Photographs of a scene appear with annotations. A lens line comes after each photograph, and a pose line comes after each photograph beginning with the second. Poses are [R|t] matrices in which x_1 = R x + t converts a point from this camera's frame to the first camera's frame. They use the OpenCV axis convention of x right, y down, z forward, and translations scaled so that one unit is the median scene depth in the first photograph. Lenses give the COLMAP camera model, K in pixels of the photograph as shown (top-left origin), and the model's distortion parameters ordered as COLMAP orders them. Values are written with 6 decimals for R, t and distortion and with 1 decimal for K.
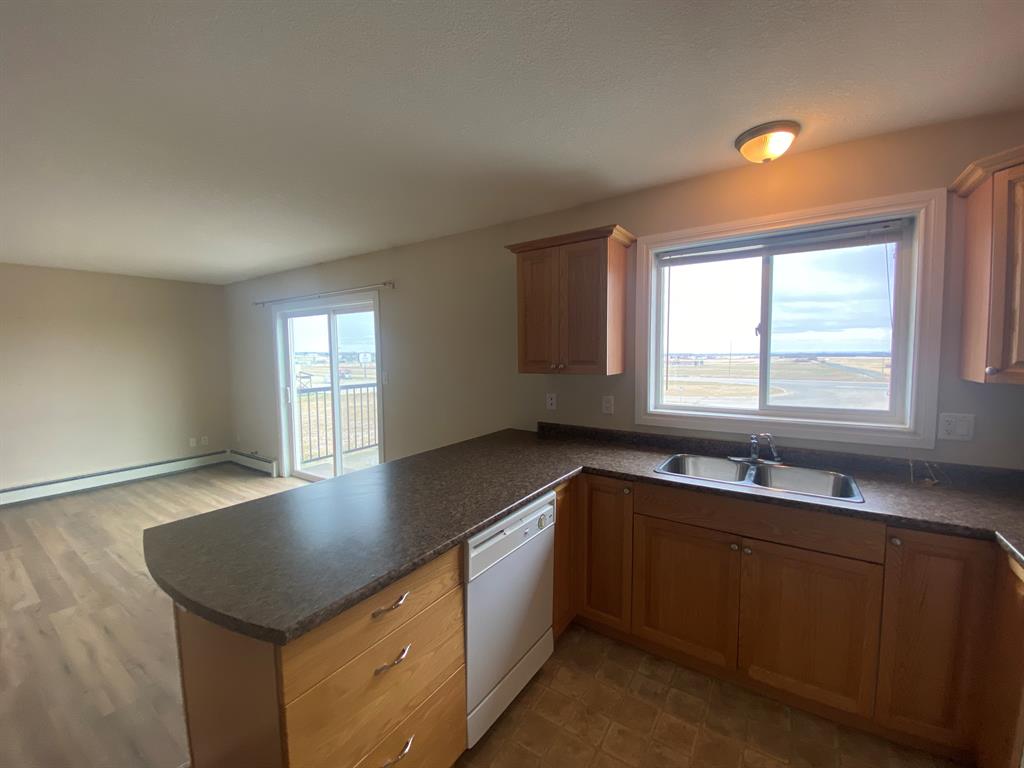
lens RADIAL K [[412.4, 0, 532.5], [0, 412.4, 384.3], [0, 0, 1]] dist [-0.026140, -0.000286]
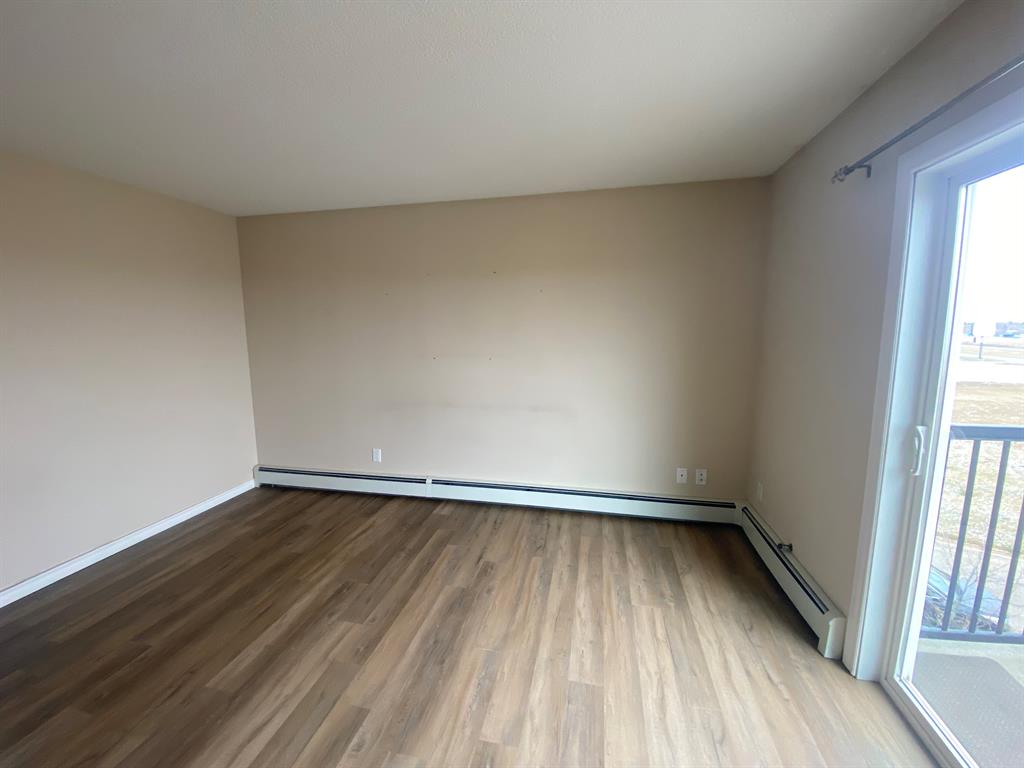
lens RADIAL K [[424.1, 0, 511.8], [0, 424.1, 379.9], [0, 0, 1]] dist [0.068096, -0.046151]
pose [[0.343974, 0.129358, -0.930026, -0.430861], [-0.074024, 0.991118, 0.110478, -0.040905], [0.936057, 0.030843, 0.350494, 0.637235]]
